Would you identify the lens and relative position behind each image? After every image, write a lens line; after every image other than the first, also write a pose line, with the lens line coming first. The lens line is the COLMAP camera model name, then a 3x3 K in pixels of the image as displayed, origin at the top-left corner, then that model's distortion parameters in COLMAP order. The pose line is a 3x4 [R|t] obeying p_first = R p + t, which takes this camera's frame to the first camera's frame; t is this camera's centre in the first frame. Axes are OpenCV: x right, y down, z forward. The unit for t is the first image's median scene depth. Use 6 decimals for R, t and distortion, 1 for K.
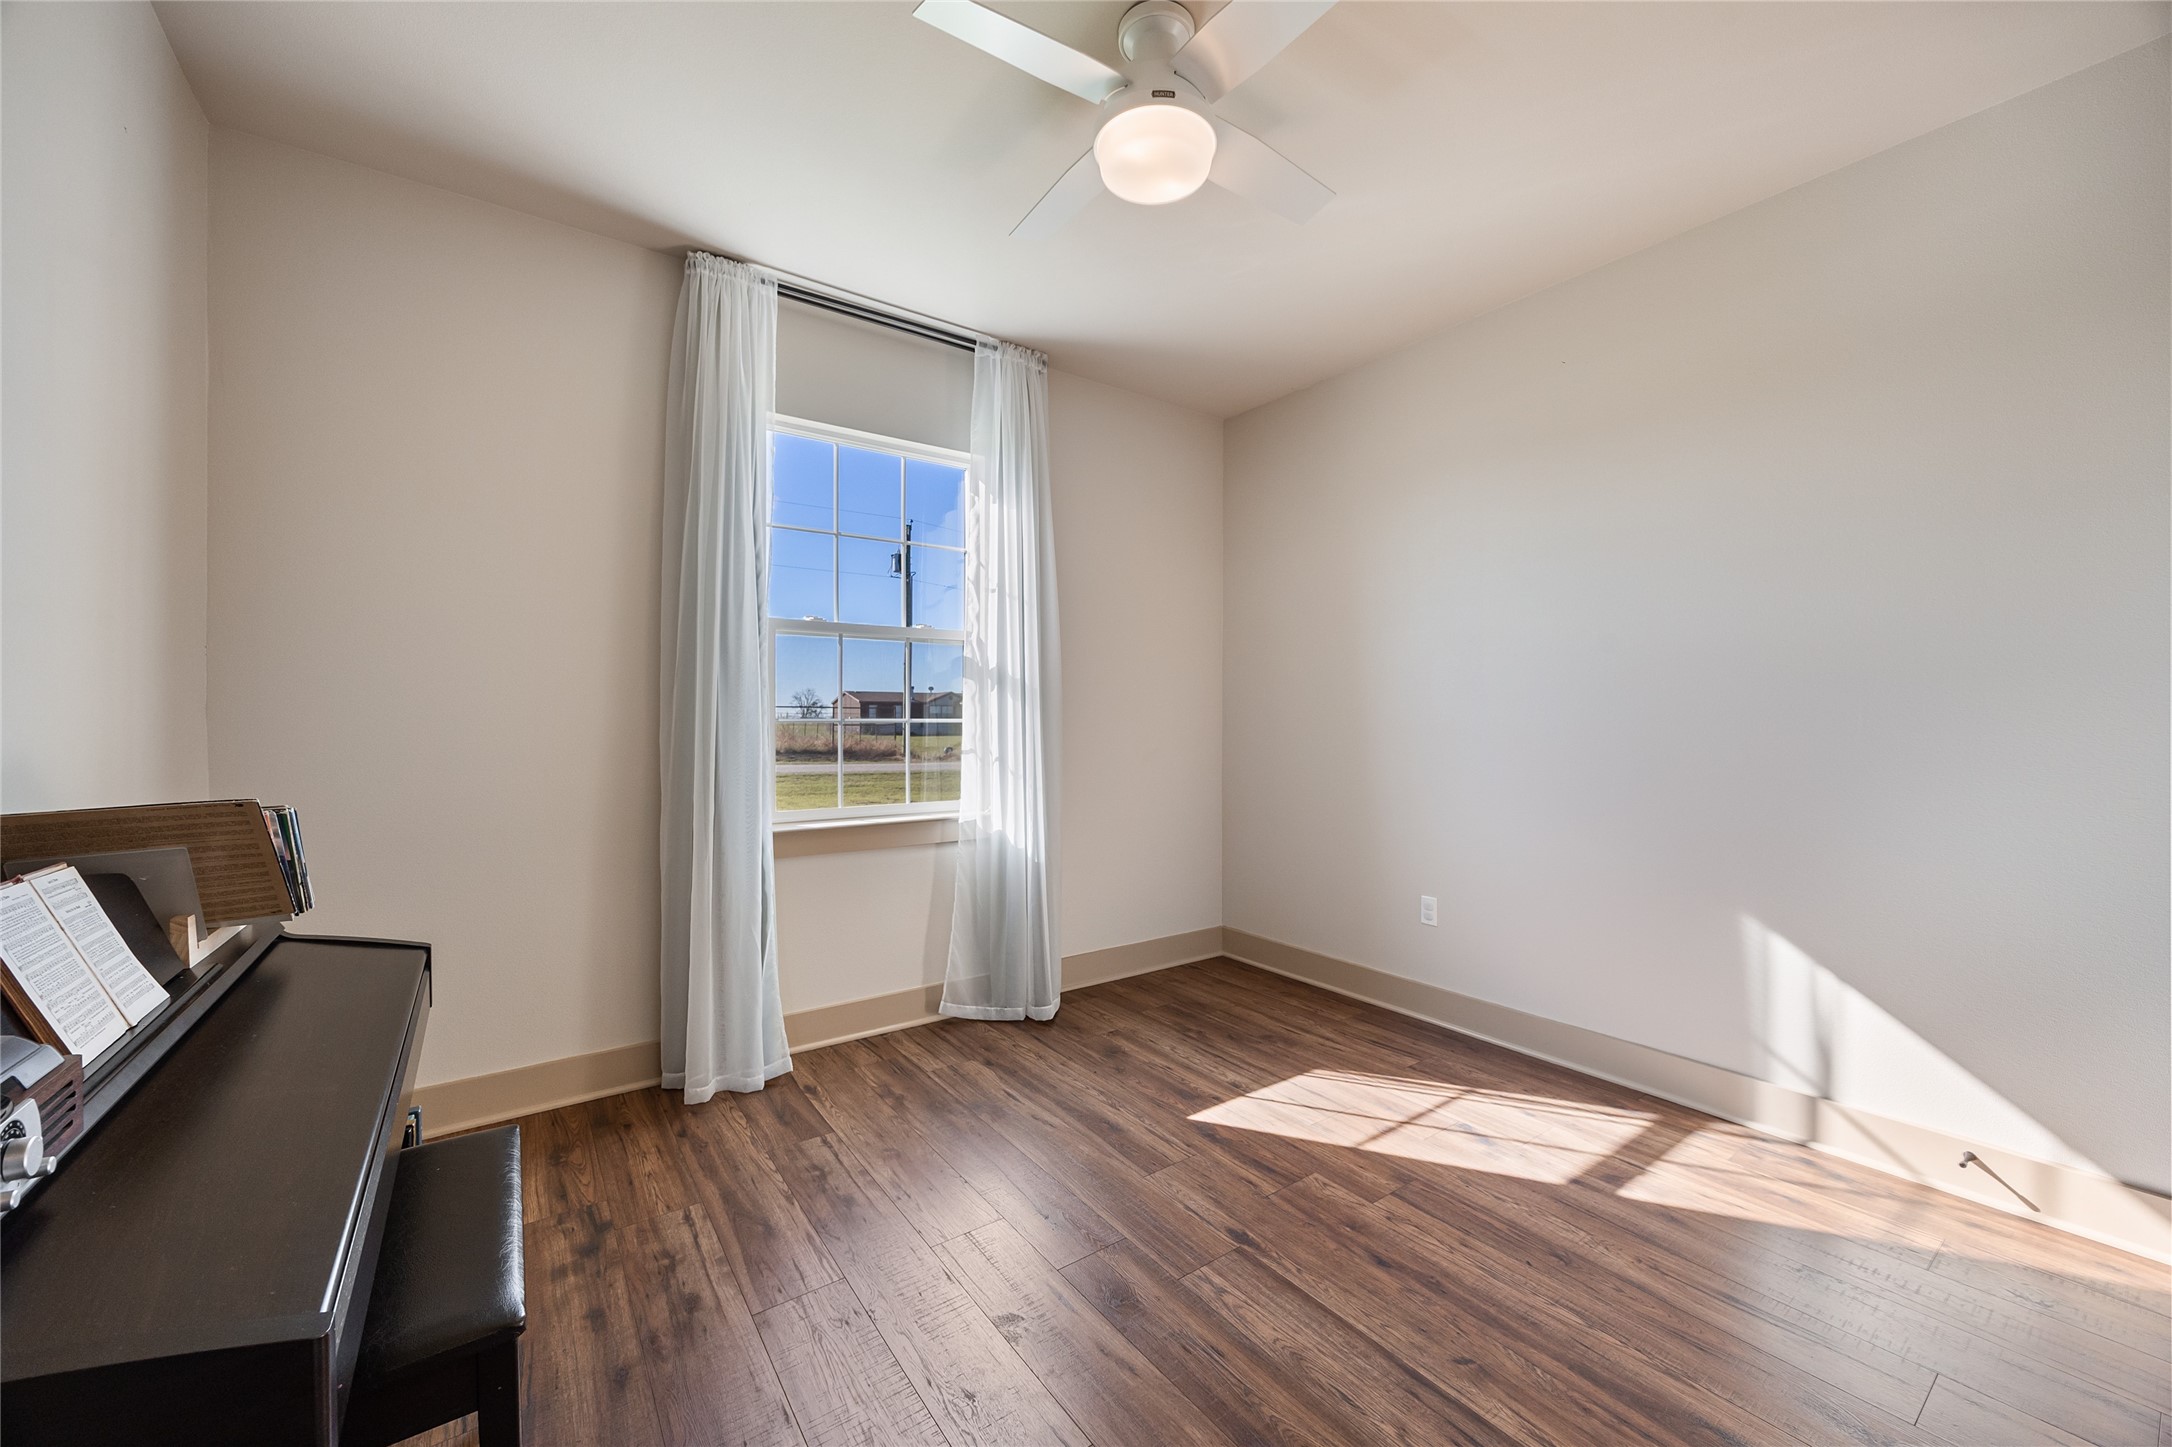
lens RADIAL K [[826.9, 0, 1092.7], [0, 826.9, 721.3], [0, 0, 1]] dist [-0.007874, 0.000100]
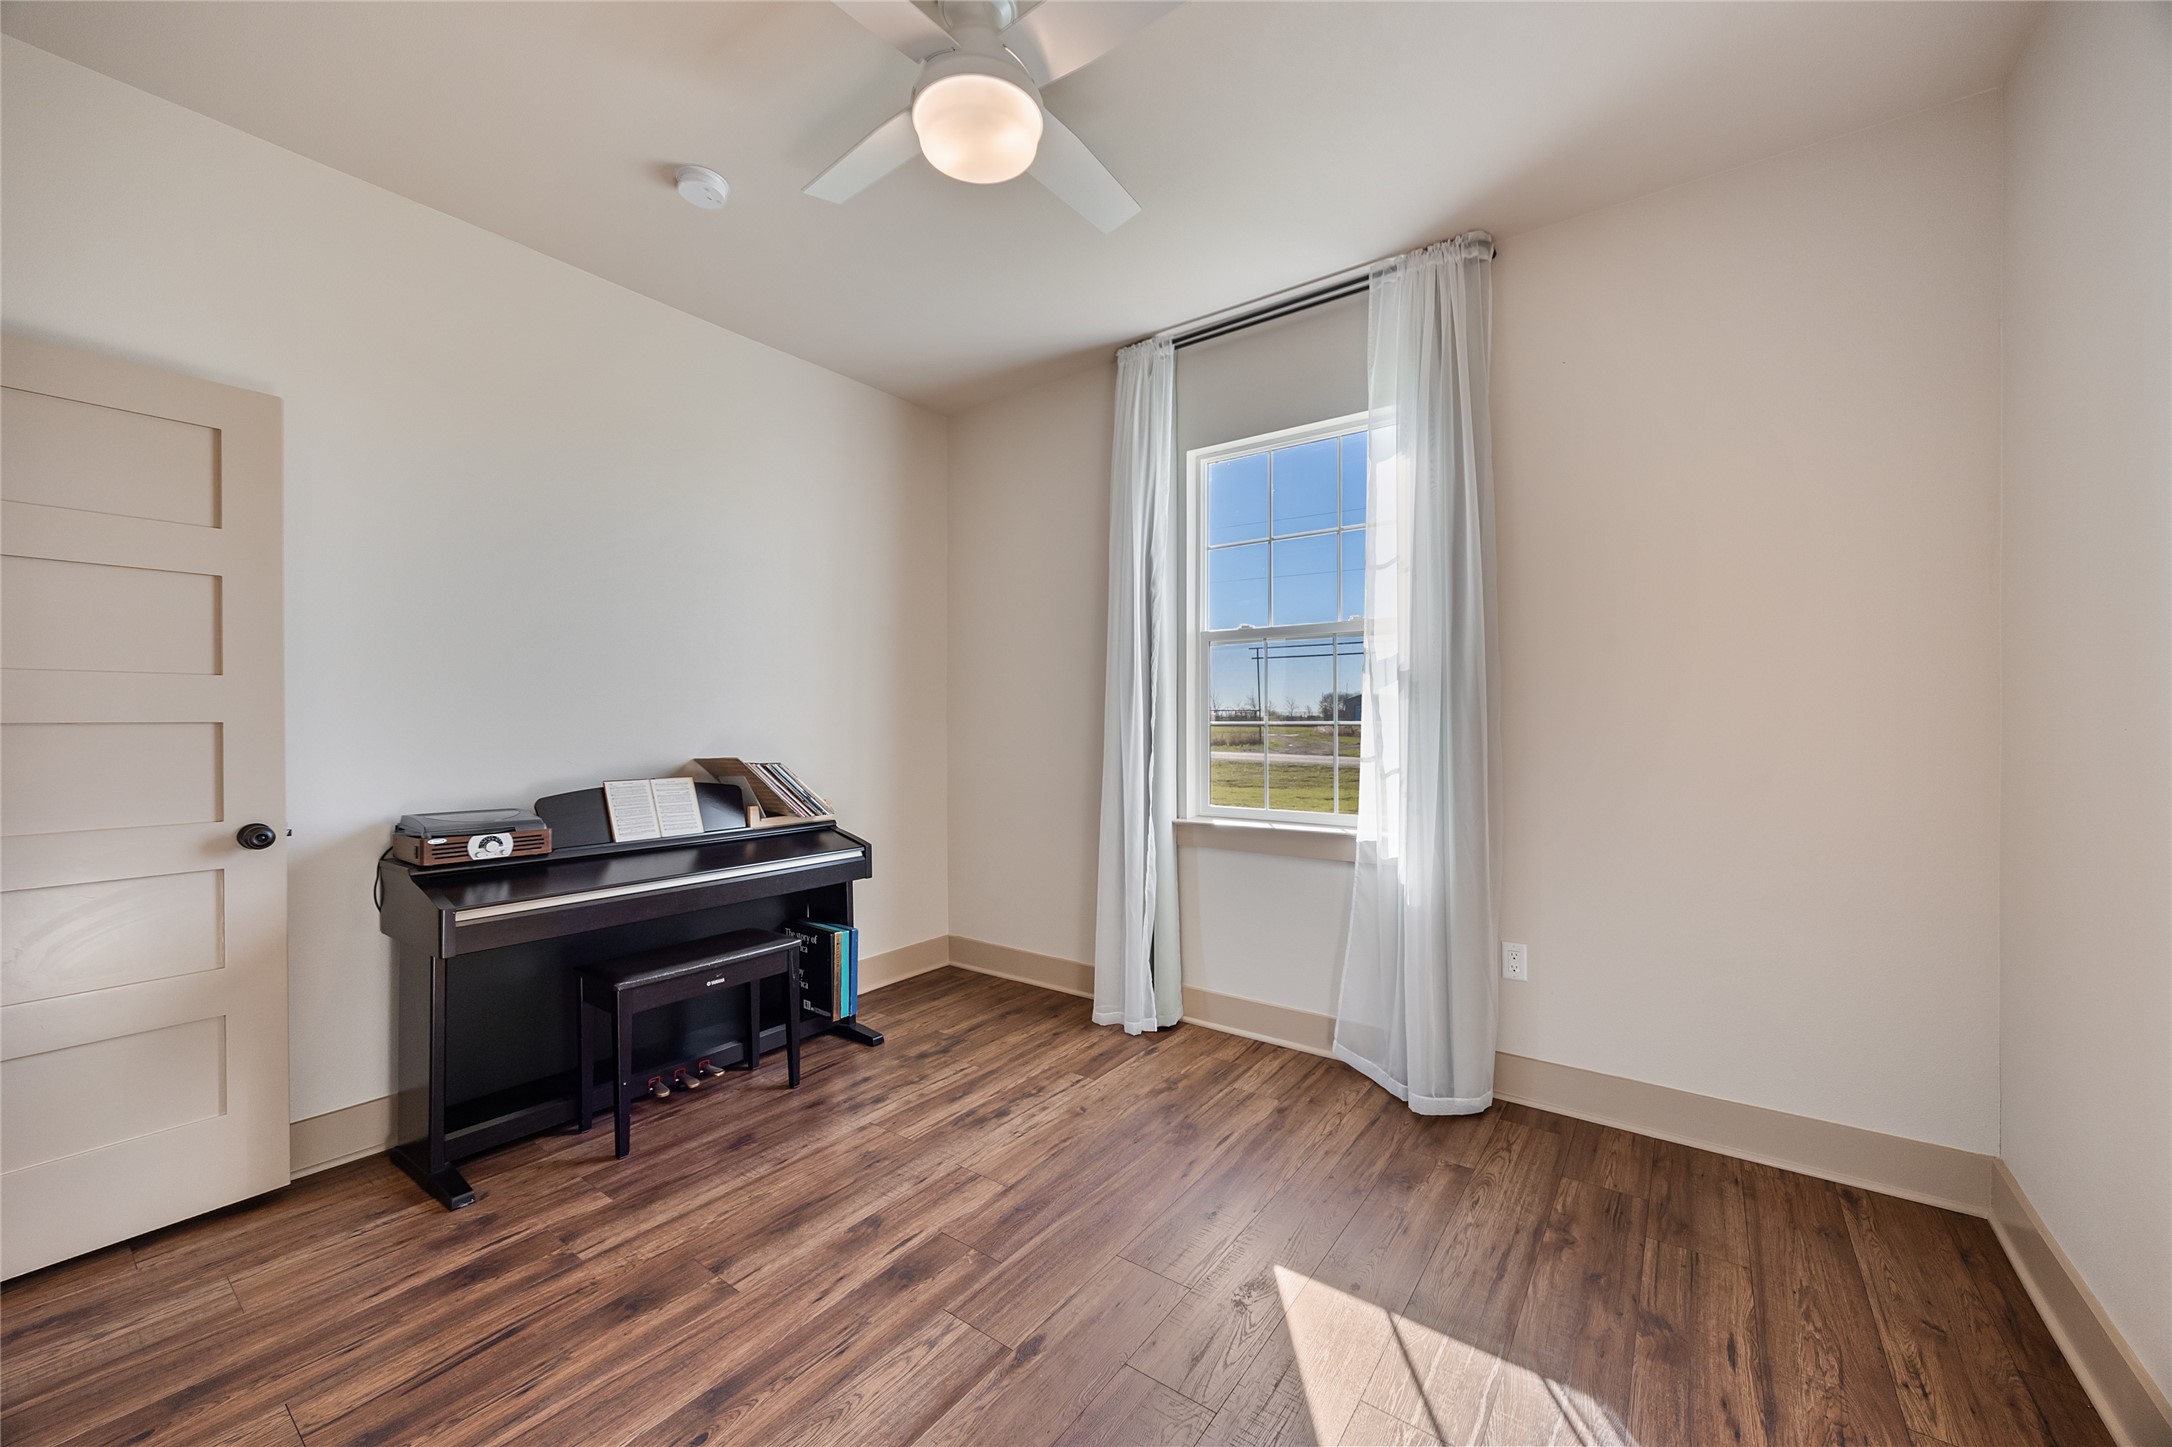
lens RADIAL K [[826.9, 0, 1092.7], [0, 826.9, 721.3], [0, 0, 1]] dist [-0.007874, 0.000100]
pose [[0.303019, -0.001617, -0.952983, 0.659522], [-0.000384, 0.999998, -0.001819, -0.001582], [0.952984, 0.000917, 0.303018, 0.540728]]
